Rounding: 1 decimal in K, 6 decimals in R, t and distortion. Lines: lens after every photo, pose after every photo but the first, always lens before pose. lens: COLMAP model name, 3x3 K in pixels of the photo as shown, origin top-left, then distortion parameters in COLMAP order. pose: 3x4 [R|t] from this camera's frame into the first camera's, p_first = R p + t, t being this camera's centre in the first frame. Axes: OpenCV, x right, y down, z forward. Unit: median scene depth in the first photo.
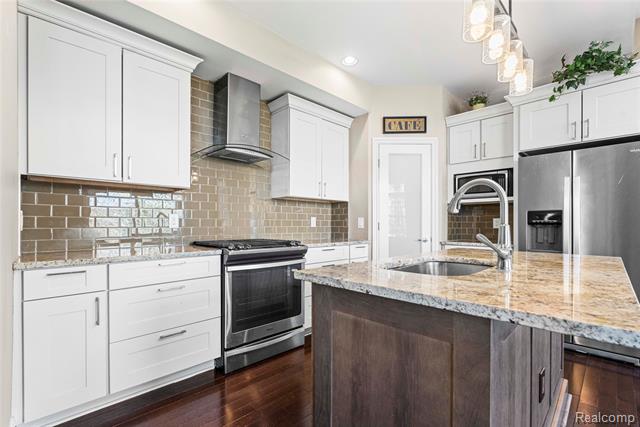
lens RADIAL K [[292.2, 0, 319.0], [0, 292.2, 222.4], [0, 0, 1]] dist [-0.001322, -0.000272]
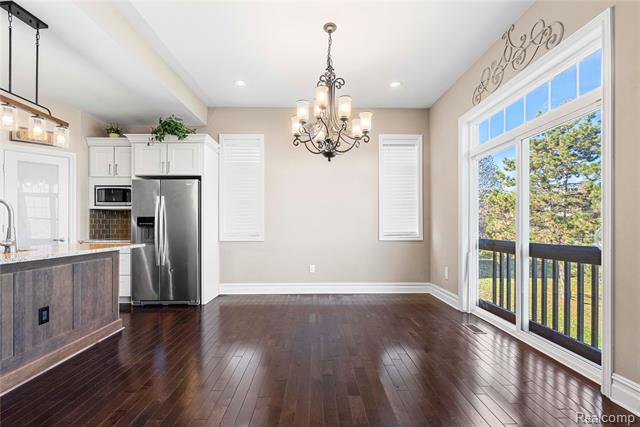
lens RADIAL K [[292.2, 0, 317.6], [0, 292.2, 224.8], [0, 0, 1]] dist [-0.001322, -0.000272]
pose [[0.691579, 0.000102, 0.722300, 0.229067], [-0.002448, 0.999995, 0.002203, -0.003516], [-0.722296, -0.003291, 0.691576, -0.541369]]
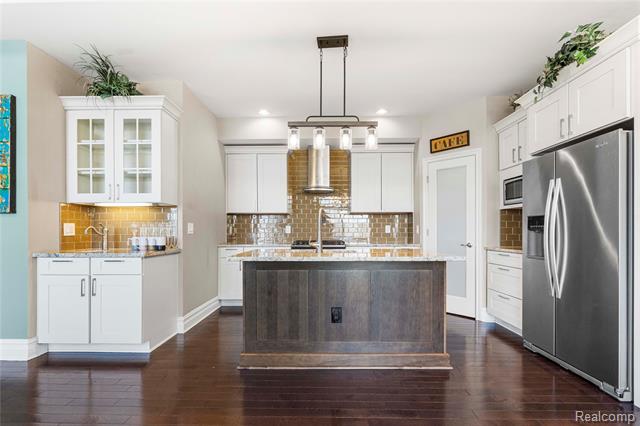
lens RADIAL K [[292.2, 0, 321.4], [0, 292.2, 231.7], [0, 0, 1]] dist [-0.001322, -0.000272]
pose [[0.704215, -0.001587, -0.709985, 0.749426], [0.007599, 0.999957, 0.005303, 0.001560], [0.709946, -0.009130, 0.704196, -0.149302]]
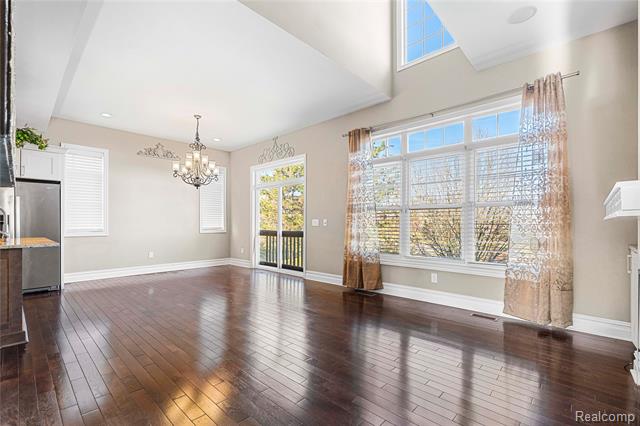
lens RADIAL K [[292.2, 0, 320.5], [0, 292.2, 222.3], [0, 0, 1]] dist [-0.001322, -0.000272]
pose [[-0.039162, 0.000559, 0.999233, -0.721079], [-0.009063, 0.999959, -0.000915, -0.011099], [-0.999192, -0.009091, -0.039155, -0.581888]]
